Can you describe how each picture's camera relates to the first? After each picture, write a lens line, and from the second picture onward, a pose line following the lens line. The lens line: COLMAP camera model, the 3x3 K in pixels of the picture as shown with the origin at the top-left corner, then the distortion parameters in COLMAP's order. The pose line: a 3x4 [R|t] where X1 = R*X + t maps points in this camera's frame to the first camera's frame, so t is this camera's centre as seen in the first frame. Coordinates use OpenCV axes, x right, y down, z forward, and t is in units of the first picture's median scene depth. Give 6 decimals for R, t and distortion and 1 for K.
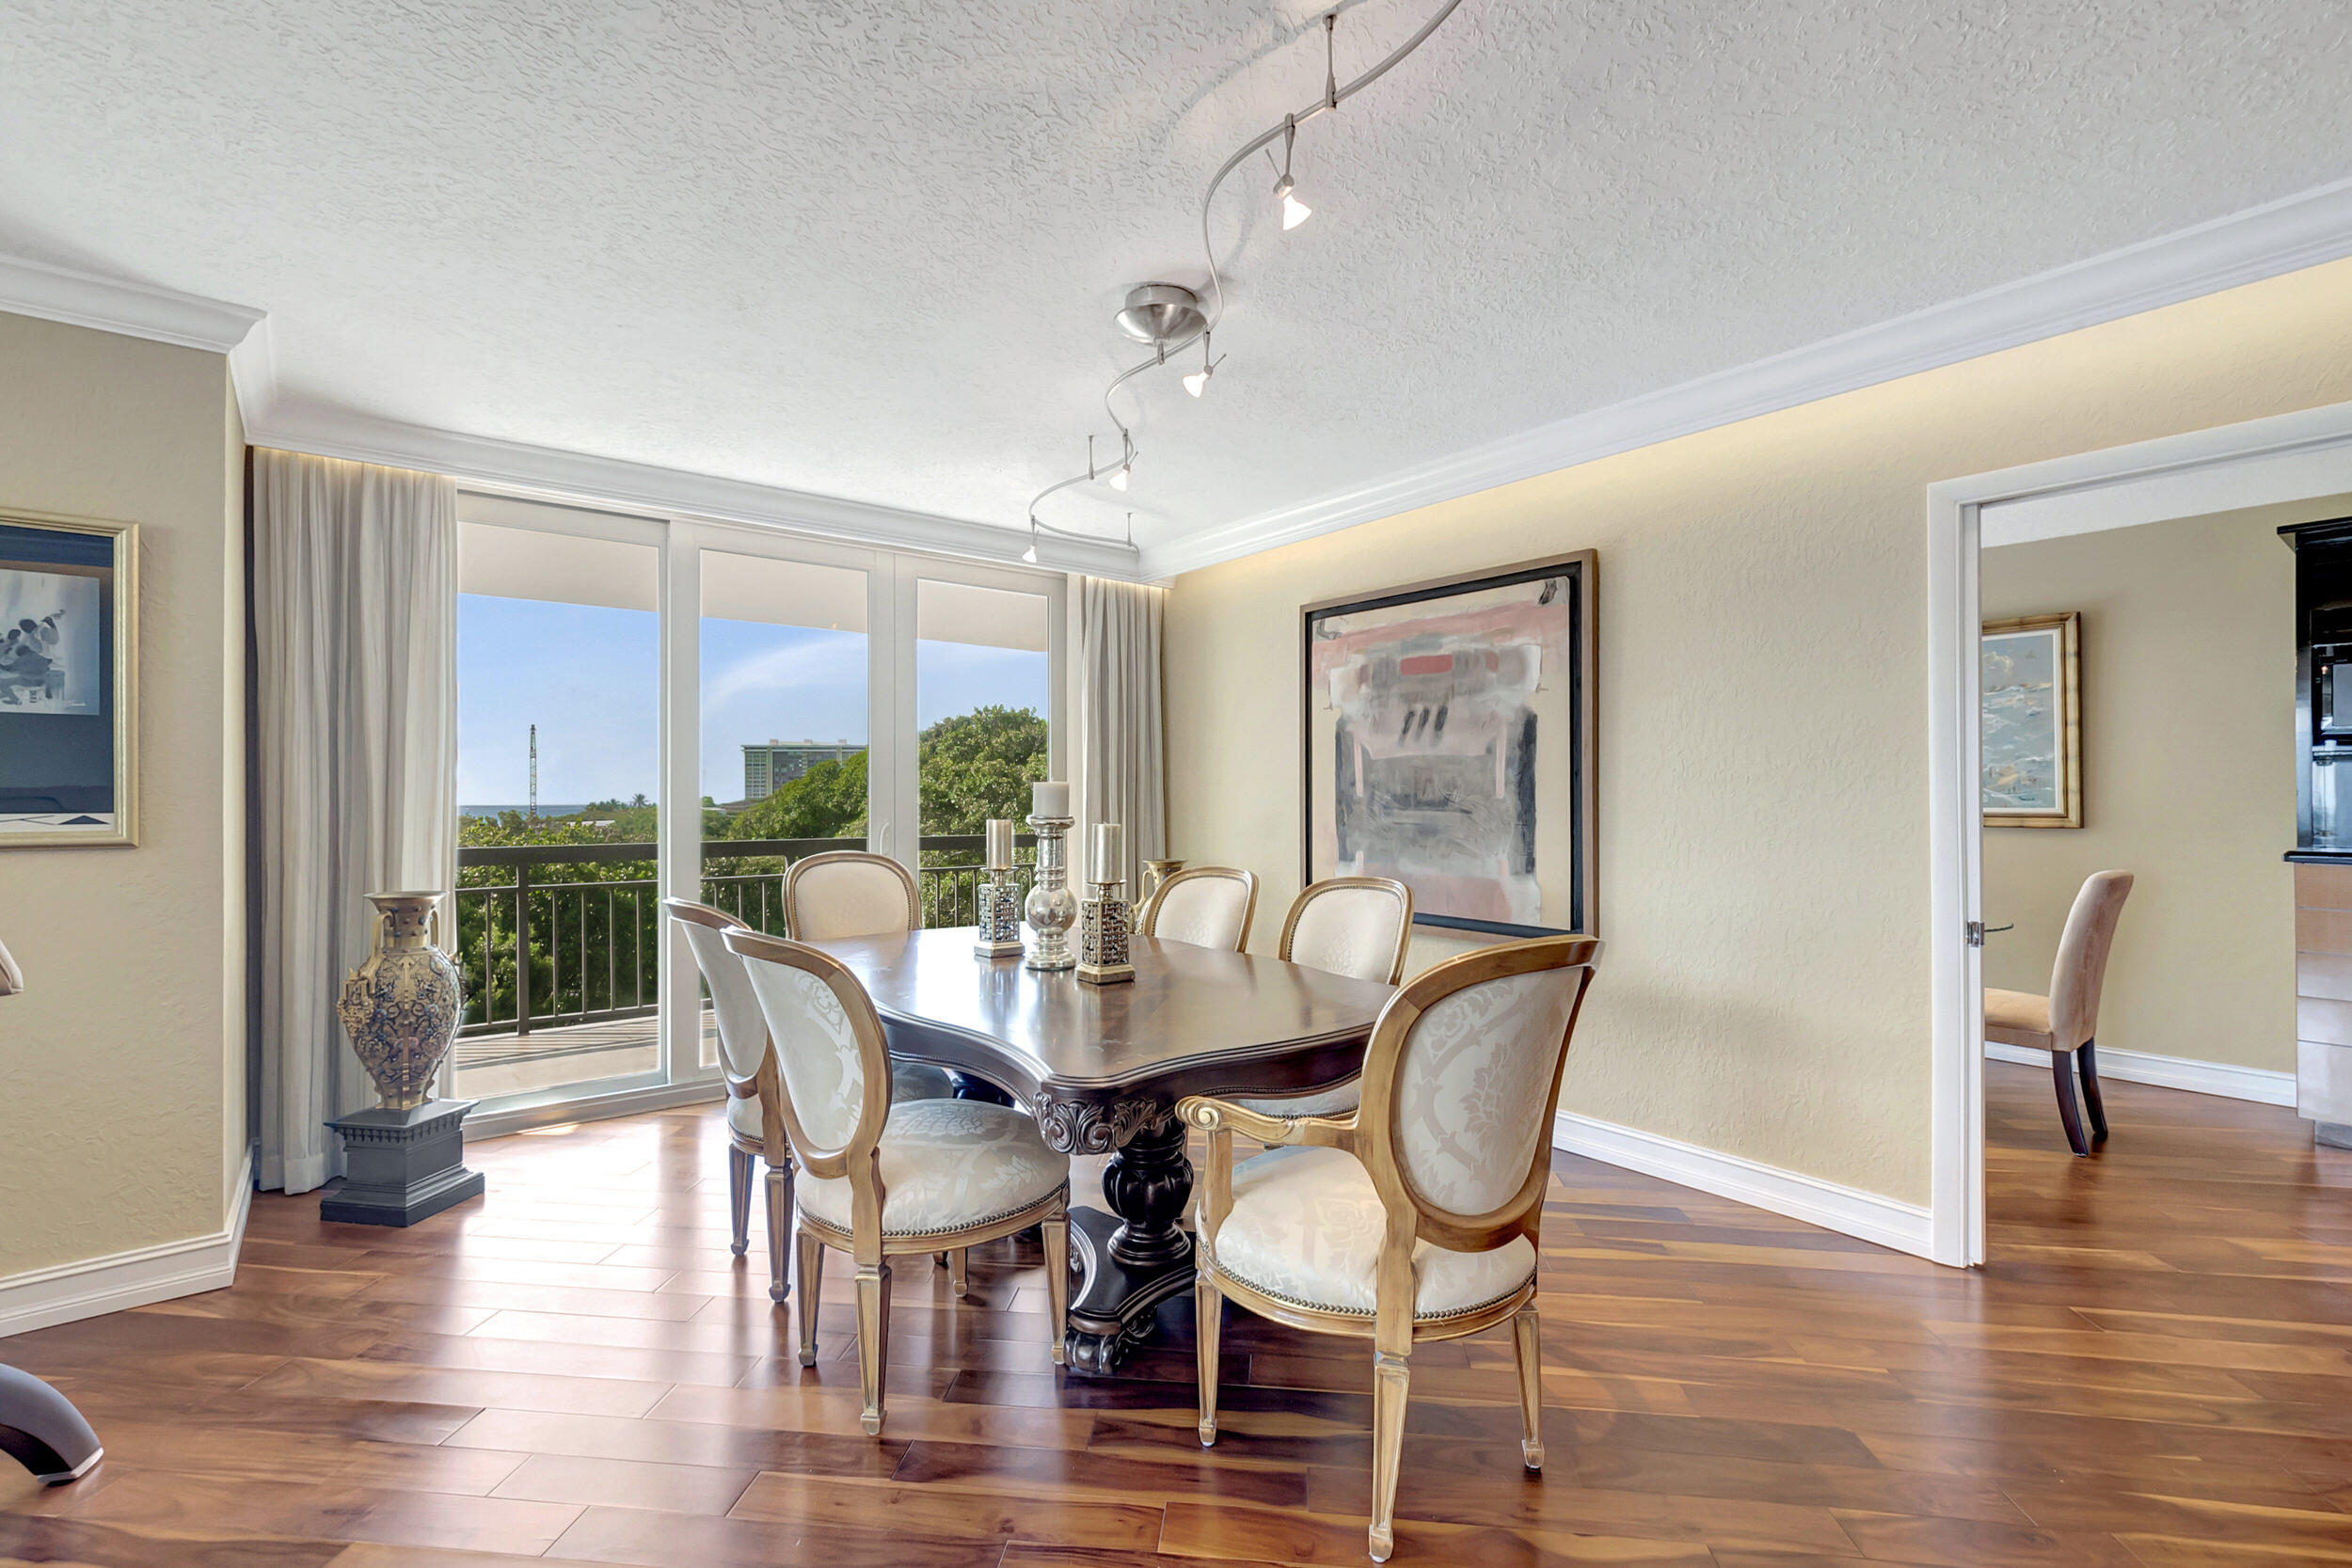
lens RADIAL K [[1057.8, 0, 1129.8], [0, 1057.8, 784.0], [0, 0, 1]] dist [0.001158, 0.000356]
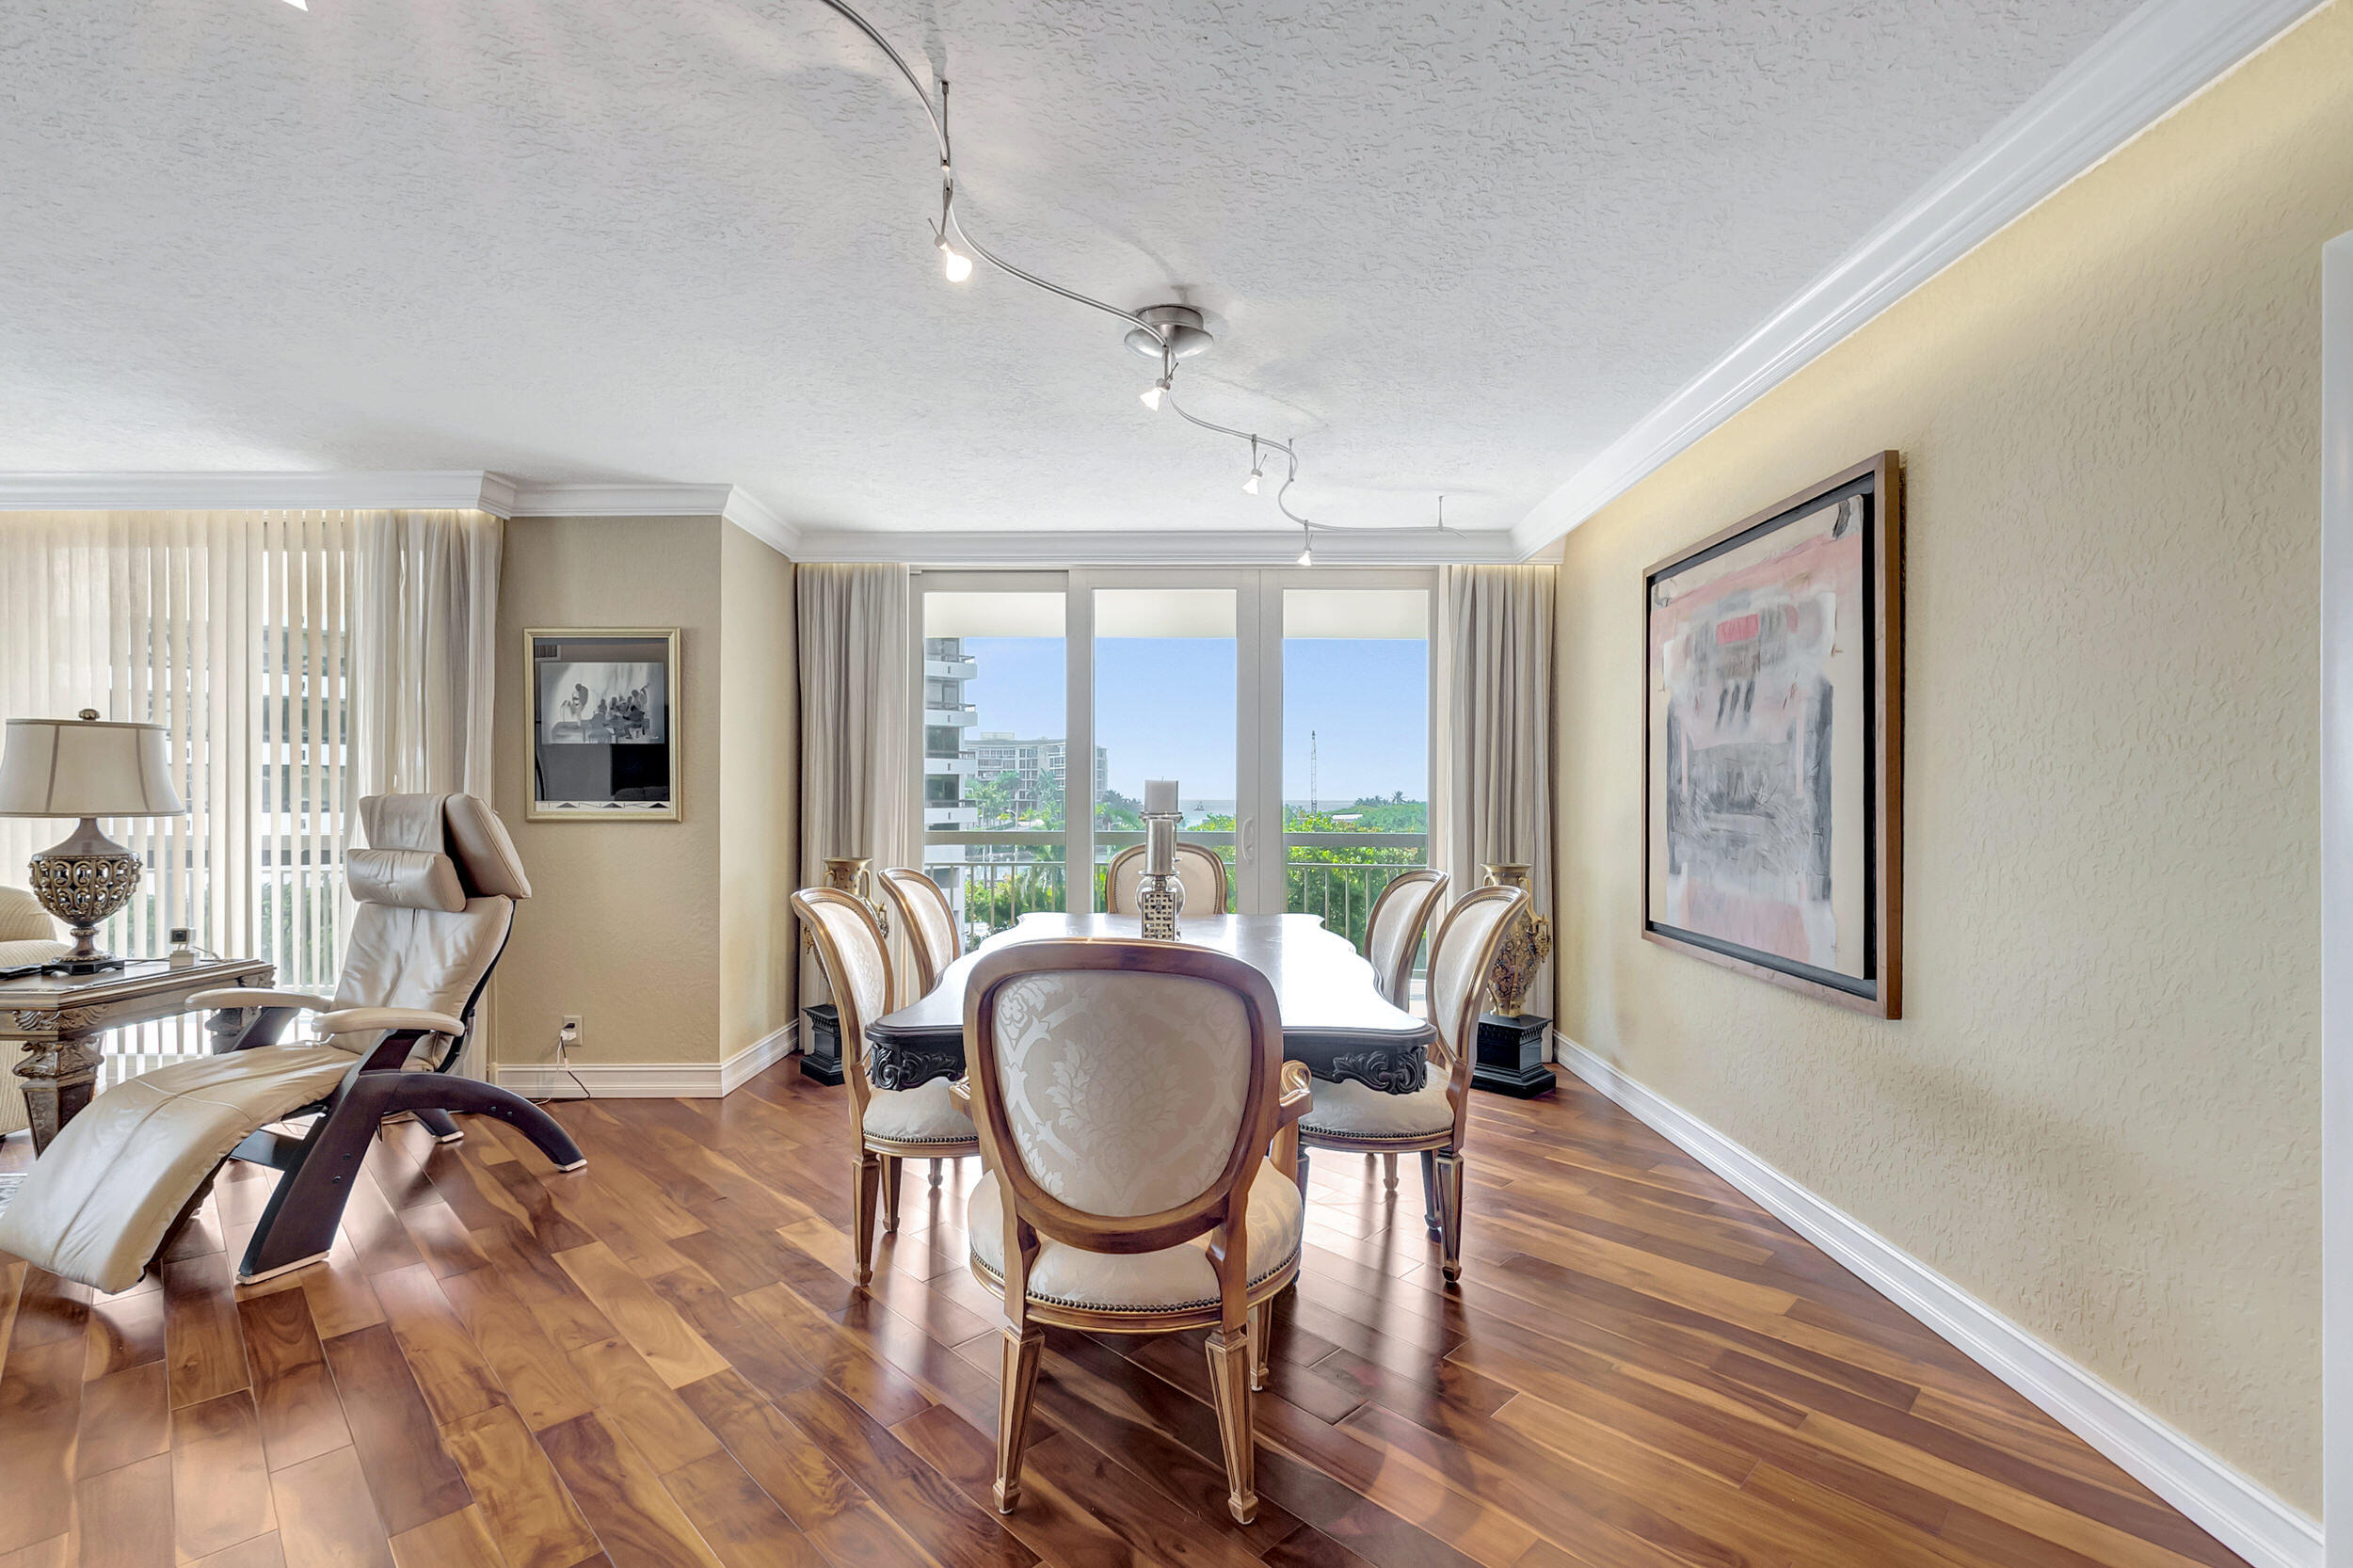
lens RADIAL K [[1040.8, 0, 1149.6], [0, 1040.8, 787.5], [0, 0, 1]] dist [0.005338, -0.000759]
pose [[0.778802, -0.000052, -0.627270, 0.474429], [0.003542, 0.999984, 0.004315, 0.000514], [0.627260, -0.005583, 0.778790, 0.131962]]
